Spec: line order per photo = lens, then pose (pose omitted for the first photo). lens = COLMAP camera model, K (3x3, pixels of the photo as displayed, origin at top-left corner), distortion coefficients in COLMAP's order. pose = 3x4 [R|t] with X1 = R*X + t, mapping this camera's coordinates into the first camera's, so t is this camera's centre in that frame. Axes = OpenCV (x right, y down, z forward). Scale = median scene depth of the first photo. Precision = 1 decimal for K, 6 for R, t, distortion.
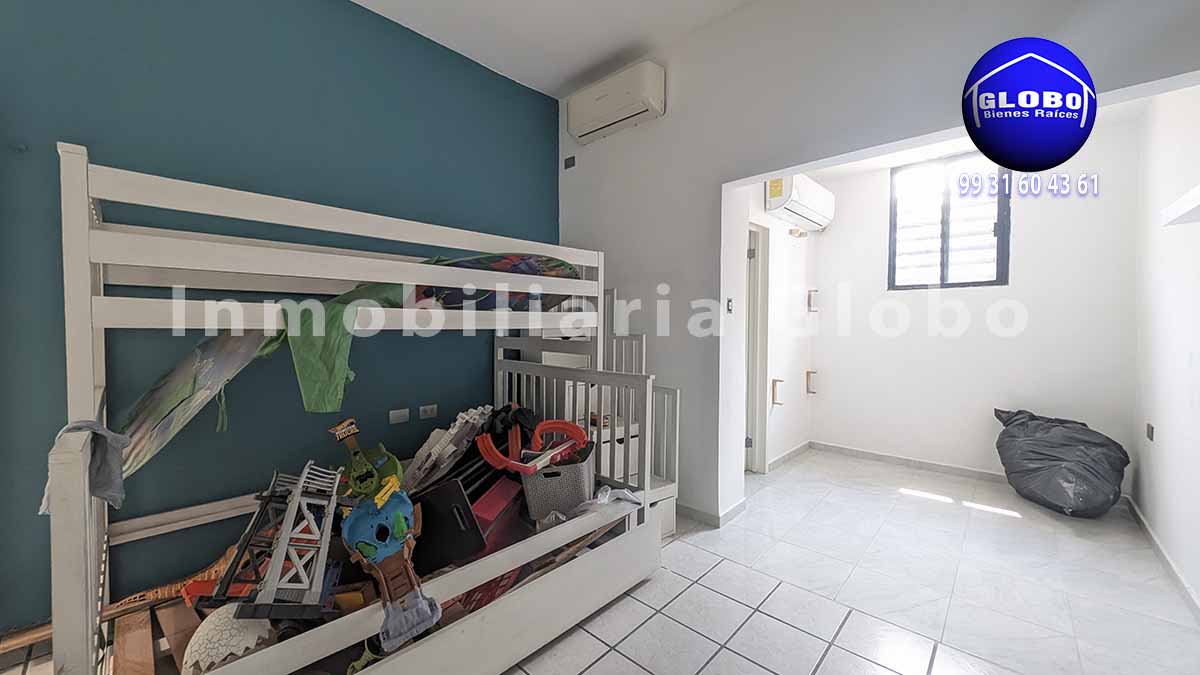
lens RADIAL K [[441.0, 0, 599.0], [0, 441.0, 332.6], [0, 0, 1]] dist [-0.007417, -0.000470]
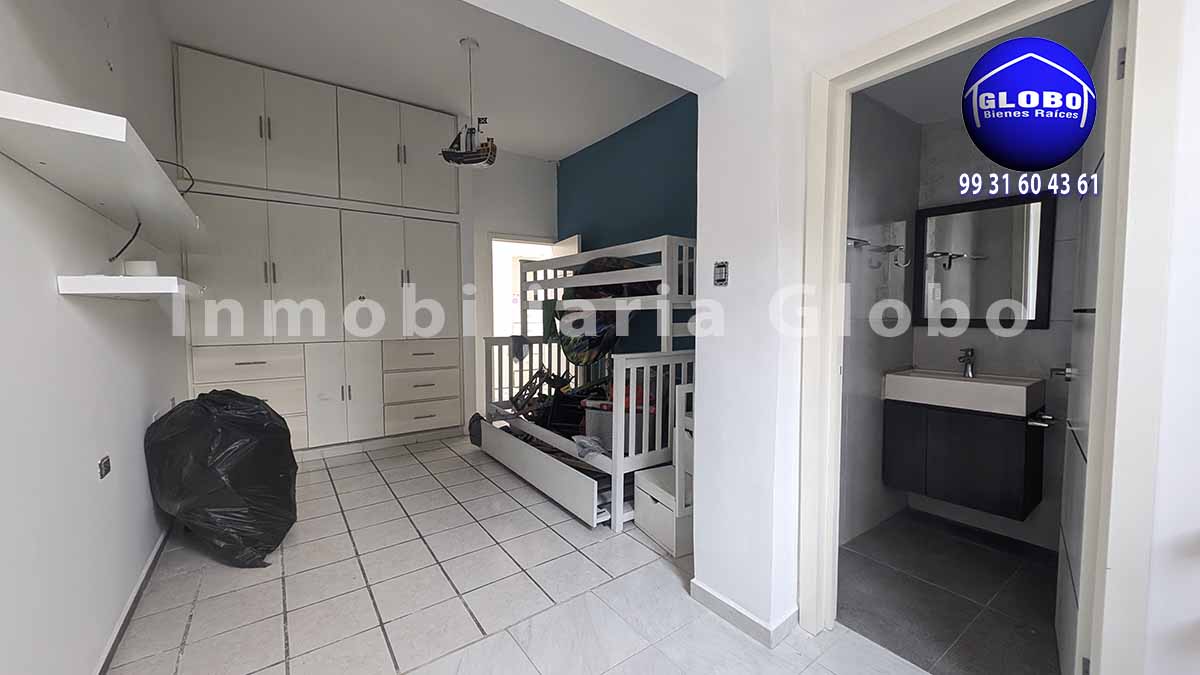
lens RADIAL K [[441.0, 0, 598.4], [0, 441.0, 335.9], [0, 0, 1]] dist [-0.007417, -0.000470]
pose [[-0.185440, 0.047033, -0.981529, 1.210097], [-0.024477, 0.998323, 0.052462, 0.000061], [0.982351, 0.033753, -0.183978, 1.216666]]
